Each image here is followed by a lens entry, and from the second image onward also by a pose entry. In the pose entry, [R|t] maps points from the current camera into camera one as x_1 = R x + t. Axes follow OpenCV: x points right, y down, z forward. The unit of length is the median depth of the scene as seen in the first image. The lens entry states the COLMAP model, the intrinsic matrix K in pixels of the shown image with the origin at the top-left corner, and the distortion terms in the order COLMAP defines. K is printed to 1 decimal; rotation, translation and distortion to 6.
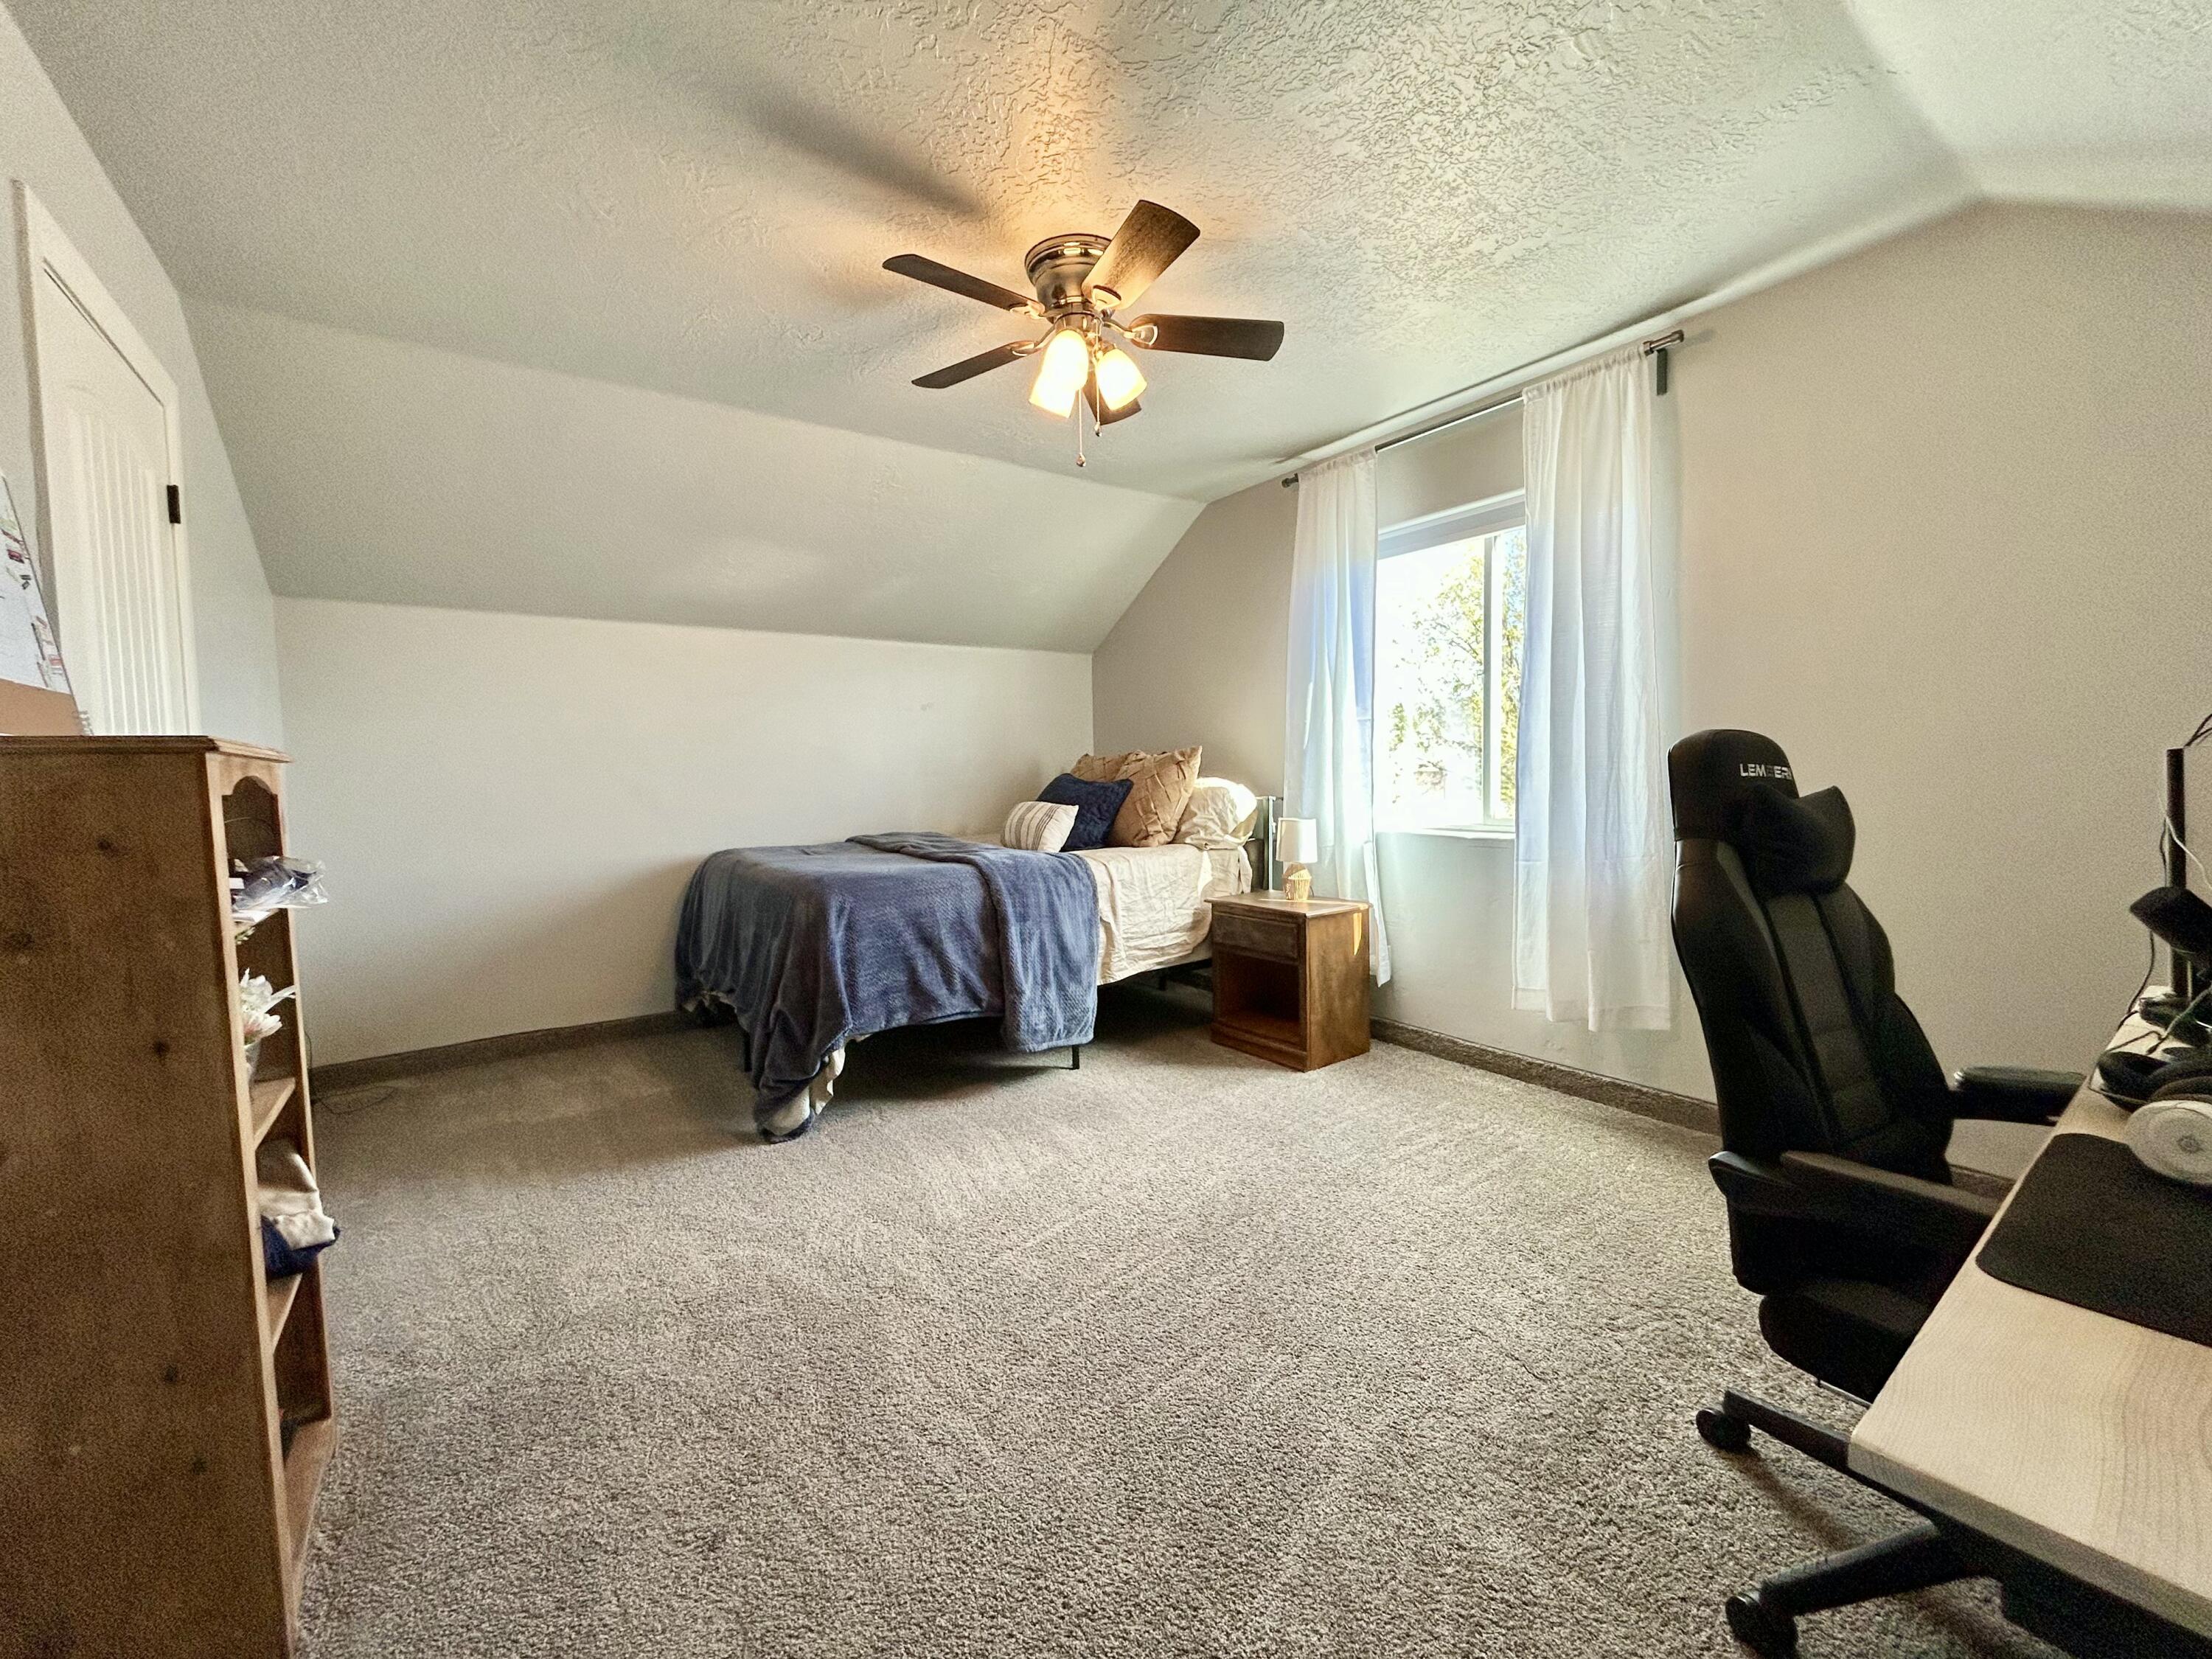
lens RADIAL K [[898.6, 0, 1106.0], [0, 898.6, 829.5], [0, 0, 1]] dist [0.000012, 0.000479]
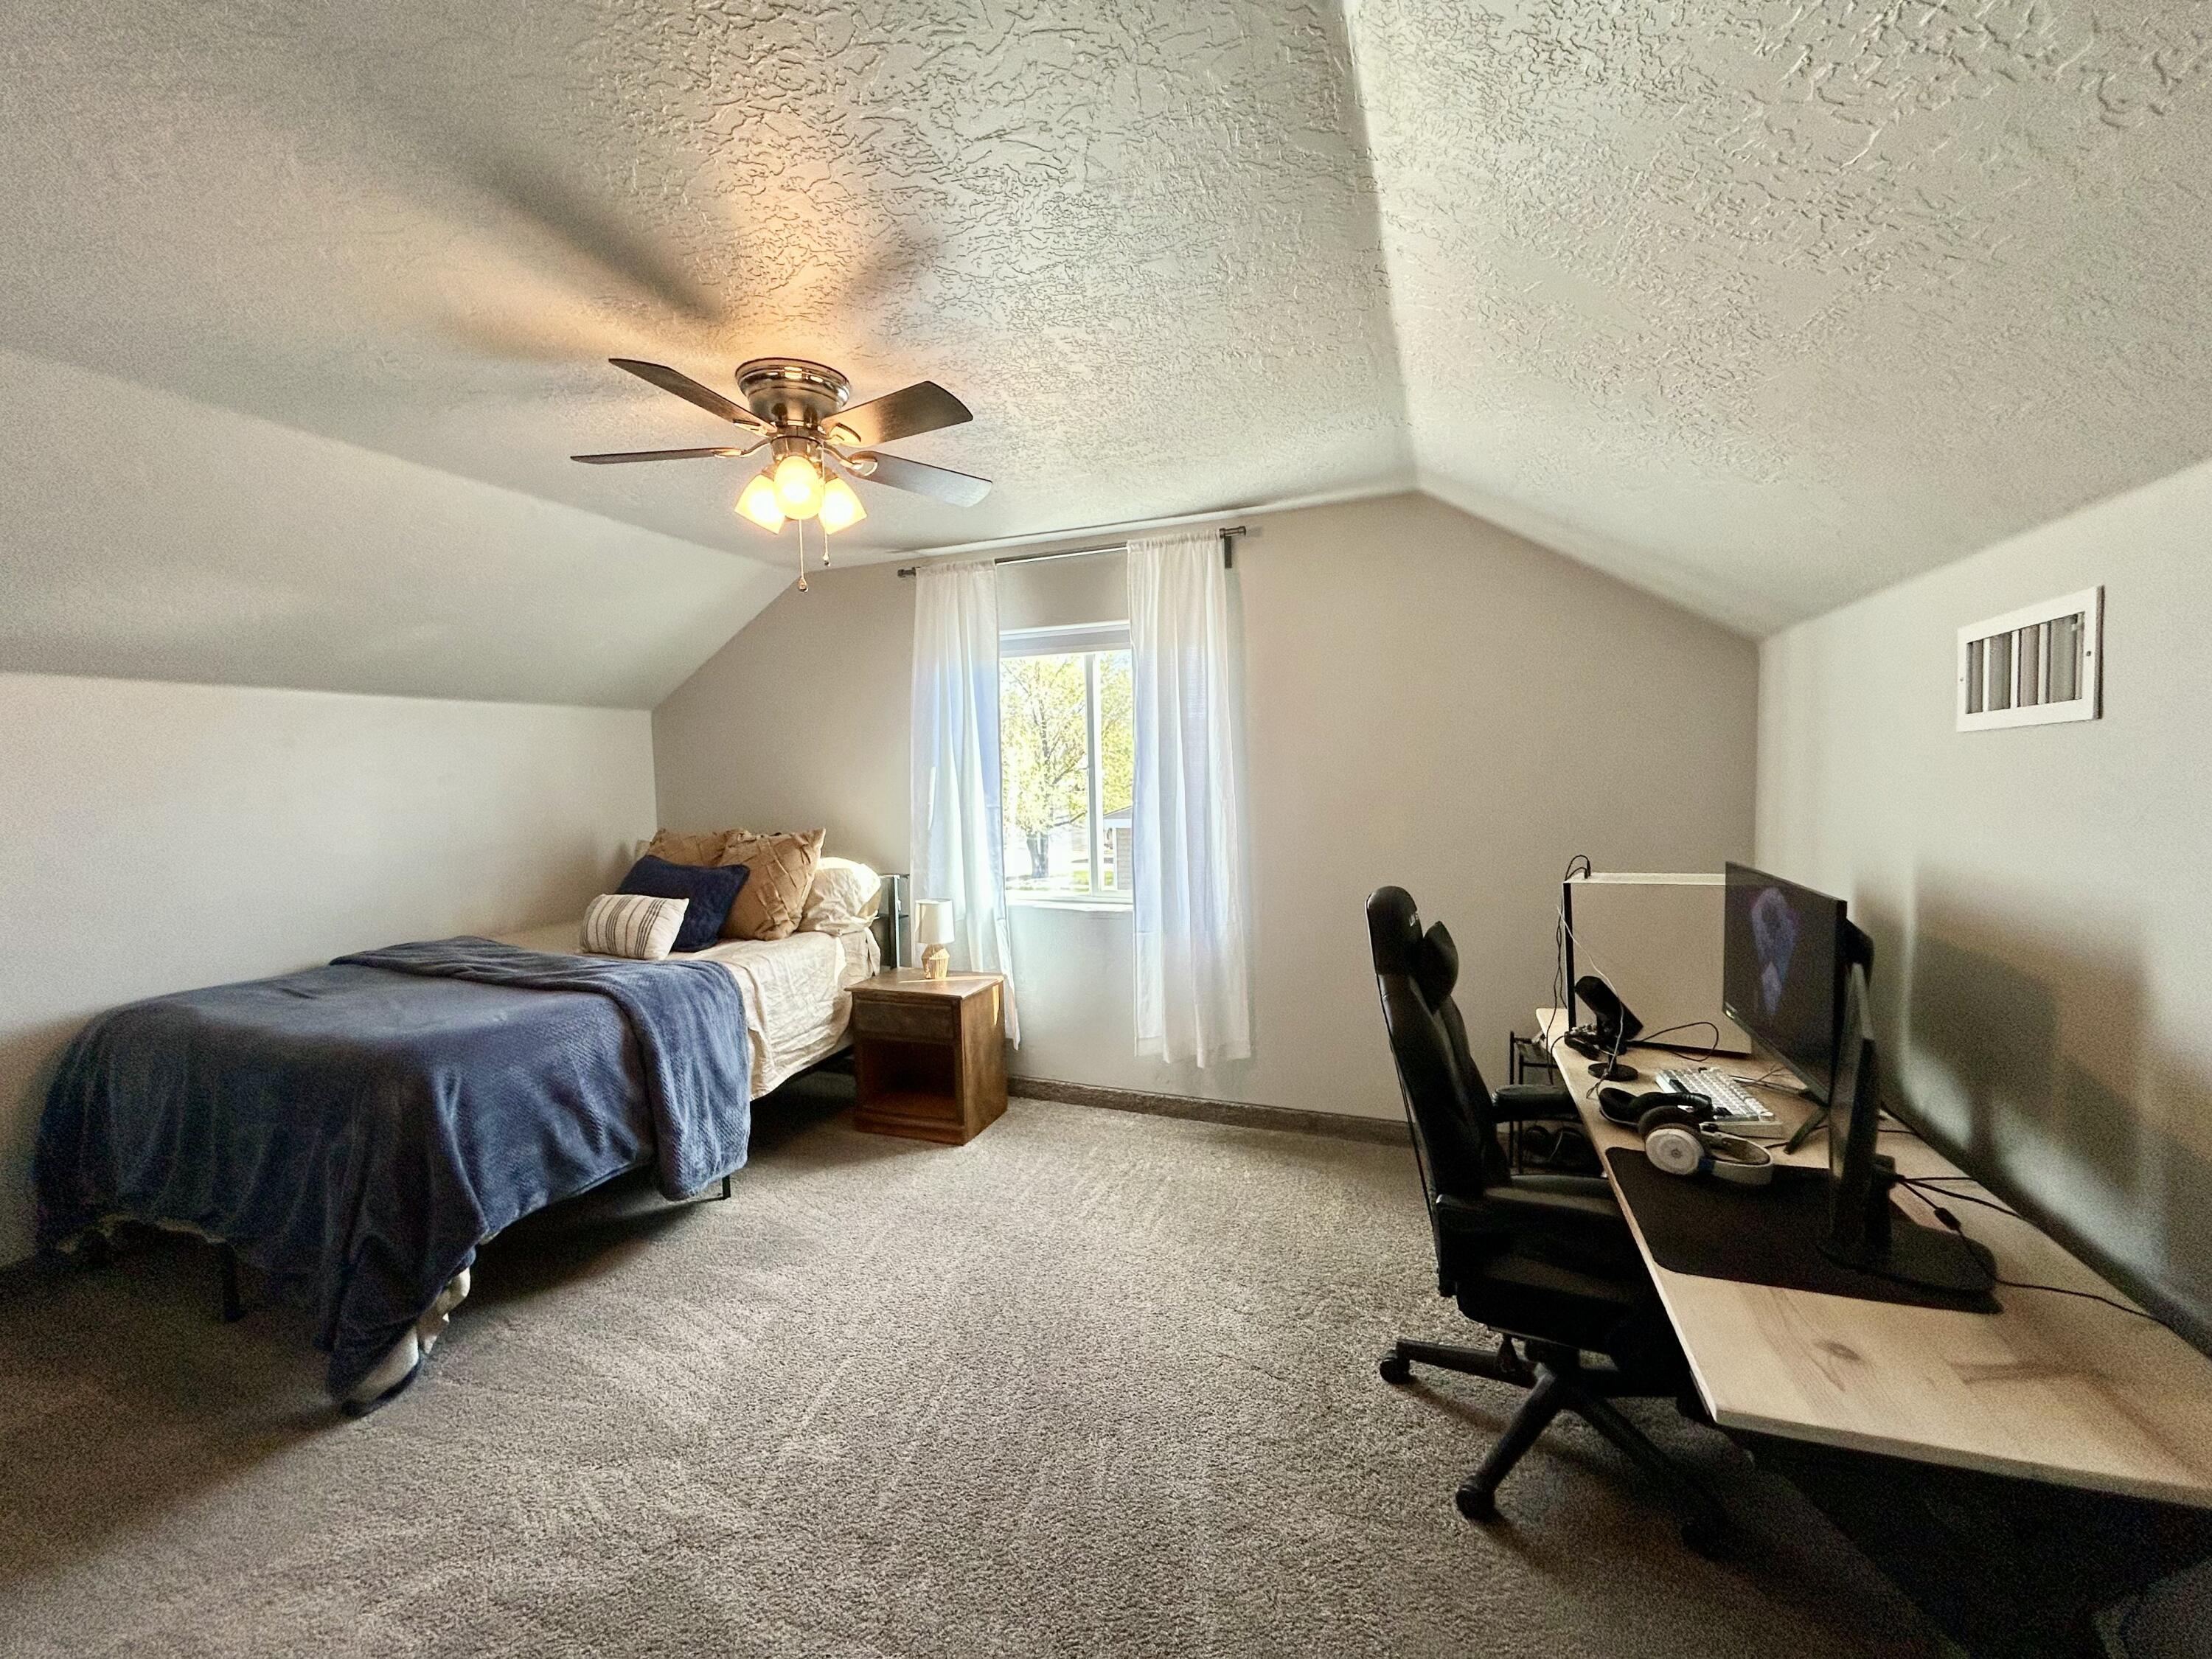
lens RADIAL K [[899.5, 0, 1103.6], [0, 899.5, 827.8], [0, 0, 1]] dist [-0.006256, 0.004978]
pose [[0.836033, -0.036302, 0.547478, -0.207760], [0.041076, 0.999150, 0.003526, -0.100518], [-0.547140, 0.019540, 0.836813, 0.018359]]
